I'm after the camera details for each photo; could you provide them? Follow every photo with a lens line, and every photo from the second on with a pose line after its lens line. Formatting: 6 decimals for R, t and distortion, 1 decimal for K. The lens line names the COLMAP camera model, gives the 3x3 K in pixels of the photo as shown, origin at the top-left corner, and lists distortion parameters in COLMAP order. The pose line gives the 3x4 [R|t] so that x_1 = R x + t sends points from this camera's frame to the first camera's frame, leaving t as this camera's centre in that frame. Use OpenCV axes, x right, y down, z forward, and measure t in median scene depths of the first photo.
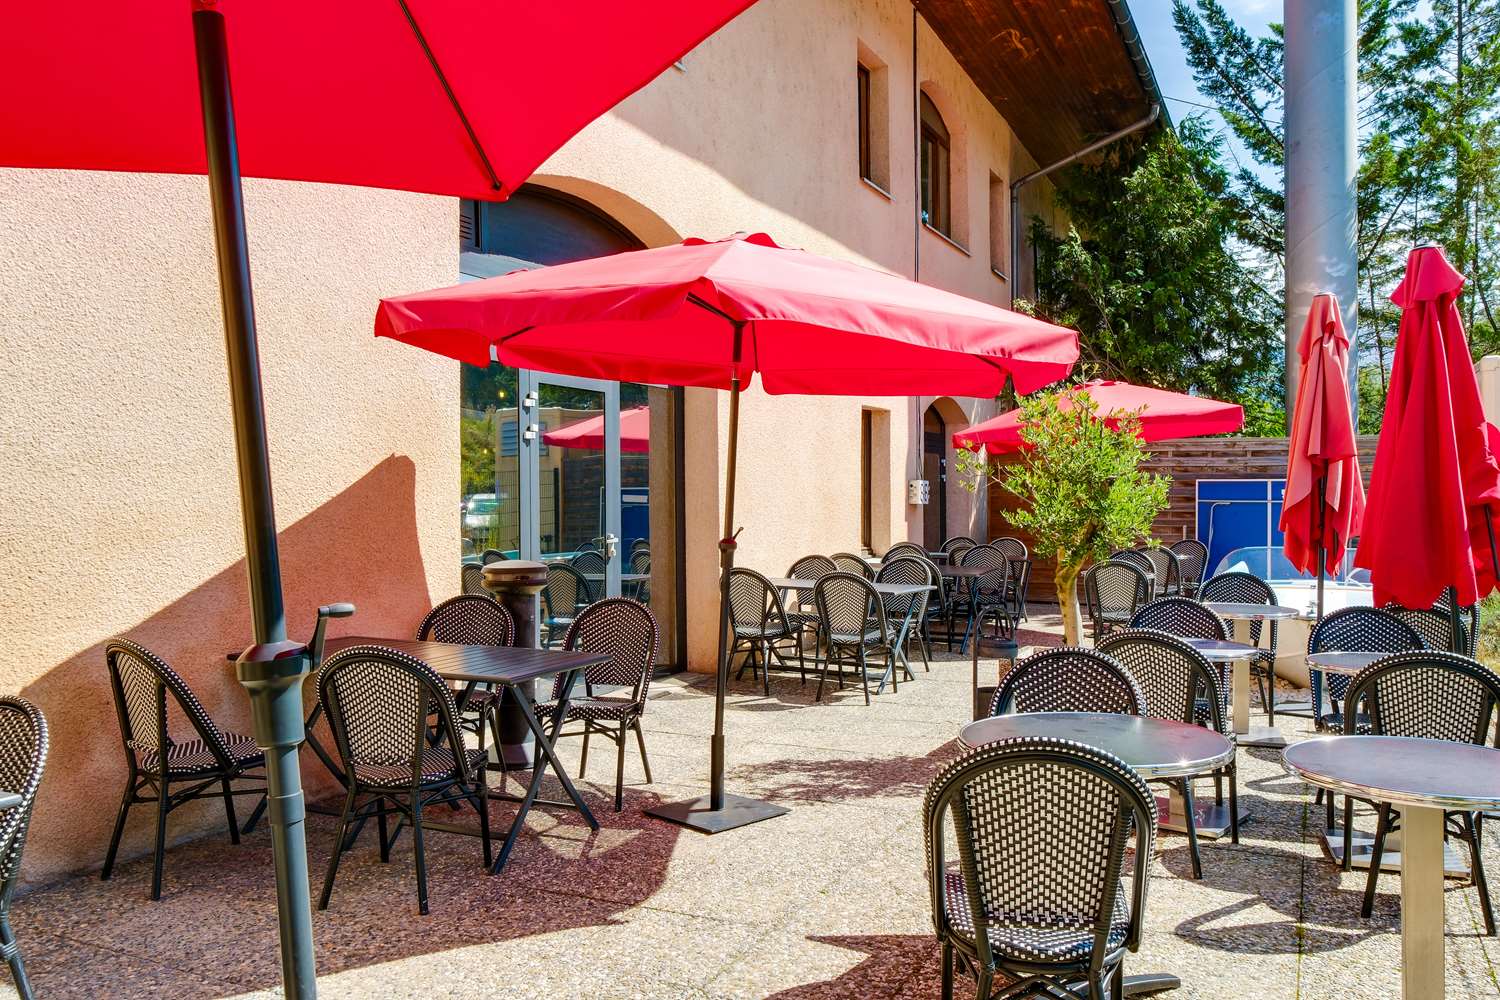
lens RADIAL K [[1149.5, 0, 749.5], [0, 1149.5, 437.5], [0, 0, 1]] dist [0.003614, 0.000571]
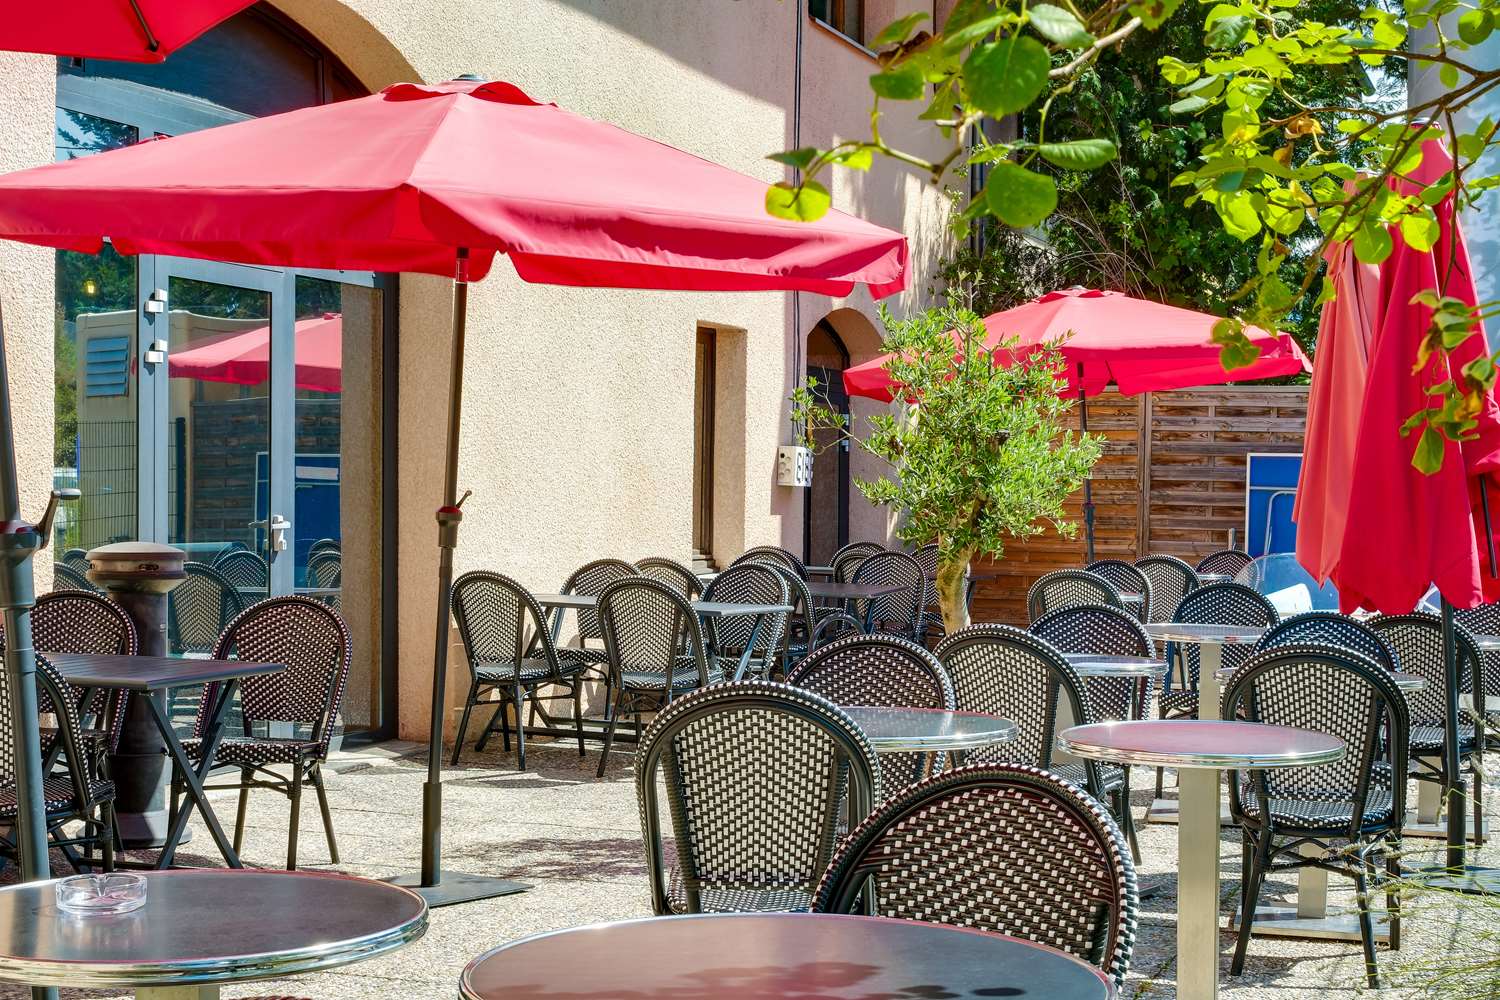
lens RADIAL K [[2188.6, 0, 750.1], [0, 2188.6, 462.8], [0, 0, 1]] dist [-0.013882, 0.034942]
pose [[0.995191, 0.015333, 0.096748, 0.027514], [-0.019139, 0.999074, 0.038536, 0.004101], [-0.096067, -0.040203, 0.994563, -0.290893]]
